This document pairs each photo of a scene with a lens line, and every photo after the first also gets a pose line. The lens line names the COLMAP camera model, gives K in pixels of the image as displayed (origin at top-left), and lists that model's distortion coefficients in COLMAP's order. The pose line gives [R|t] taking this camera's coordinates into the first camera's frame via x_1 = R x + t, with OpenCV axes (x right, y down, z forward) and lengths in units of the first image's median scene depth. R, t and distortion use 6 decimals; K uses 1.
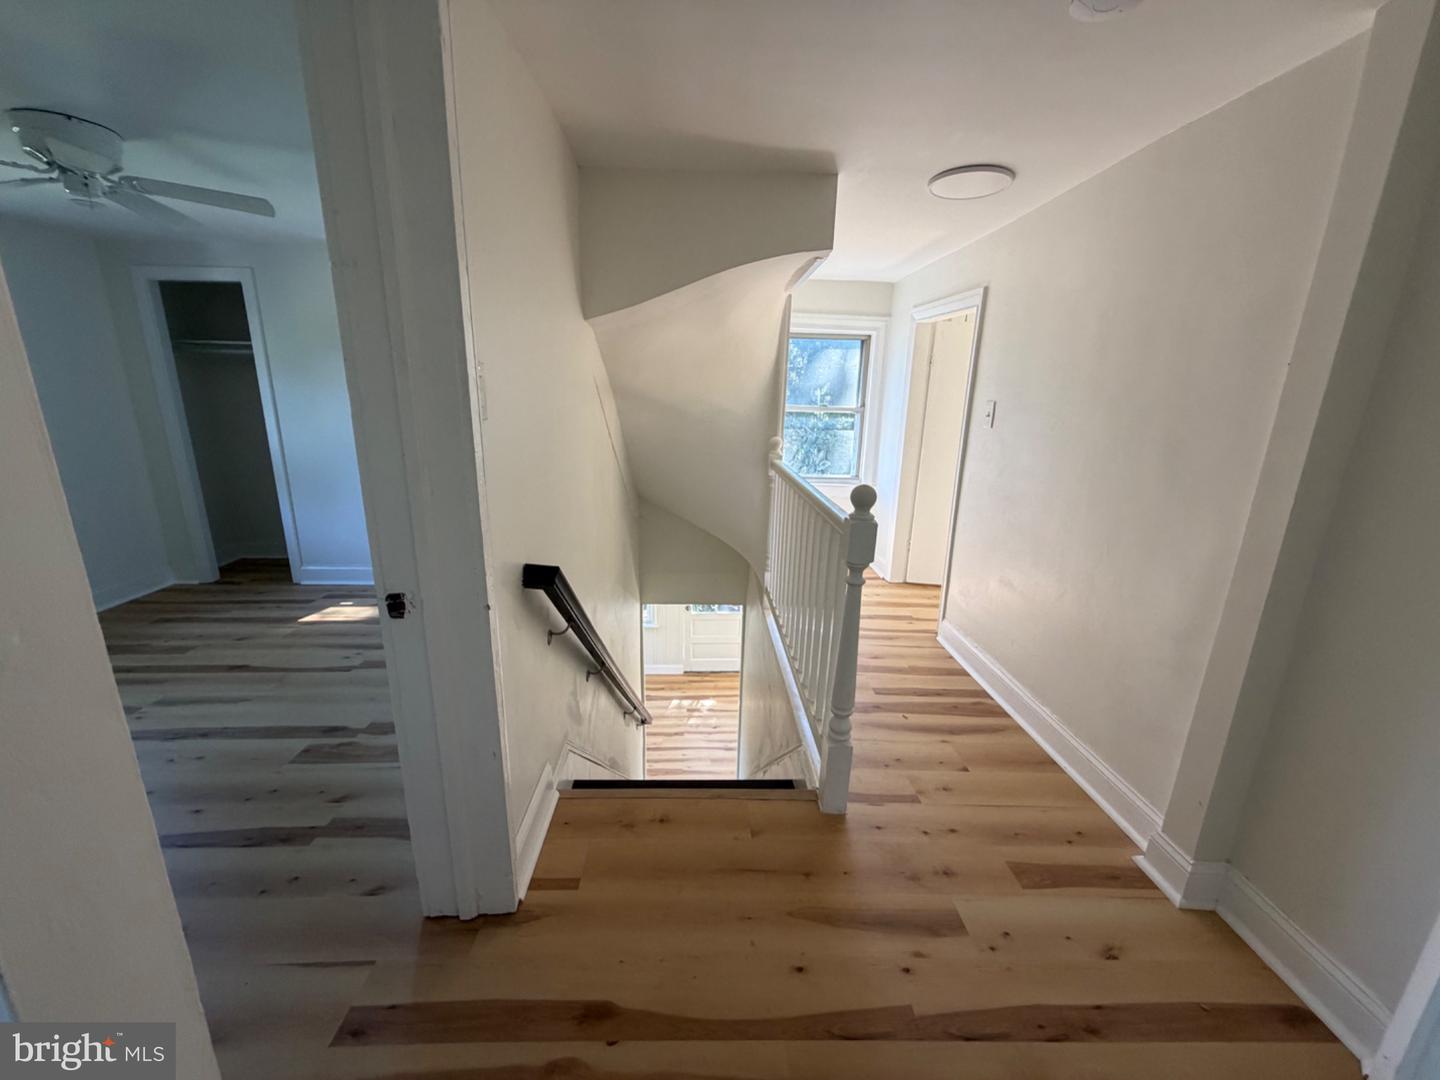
lens RADIAL K [[572.6, 0, 716.3], [0, 572.6, 538.4], [0, 0, 1]] dist [0.001285, -0.000250]
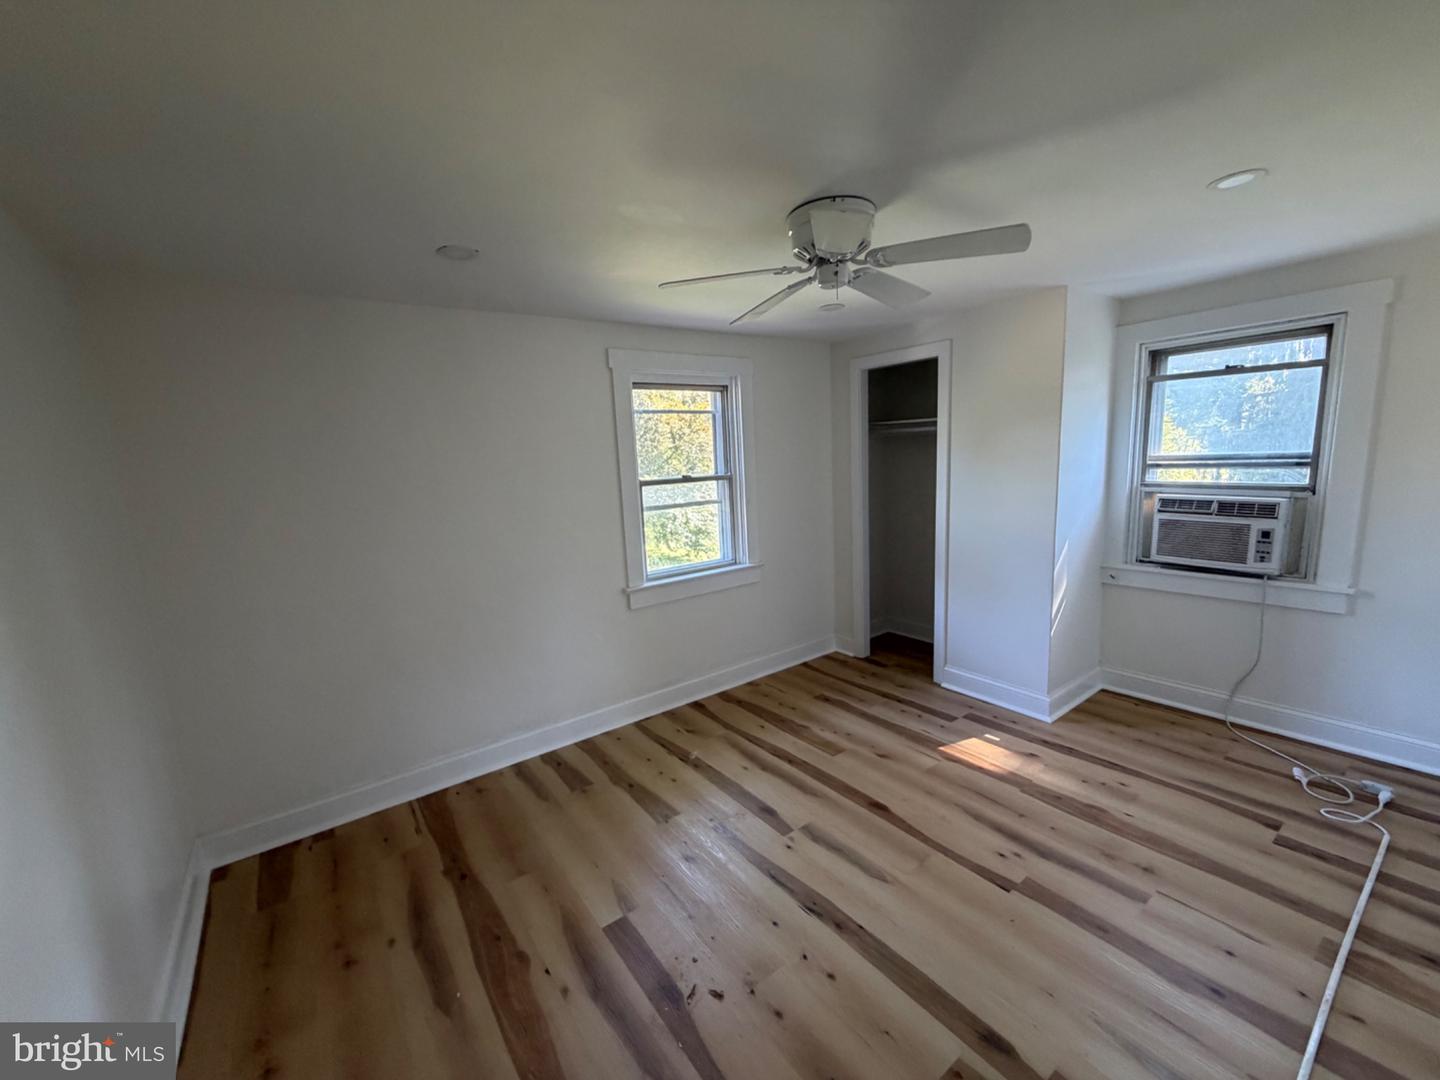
lens RADIAL K [[572.6, 0, 716.3], [0, 572.6, 538.4], [0, 0, 1]] dist [0.001285, -0.000250]
pose [[0.561250, 0.083953, -0.823377, -0.269049], [-0.150983, 0.988534, -0.002124, -0.111414], [0.813758, 0.125508, 0.567491, 0.243522]]
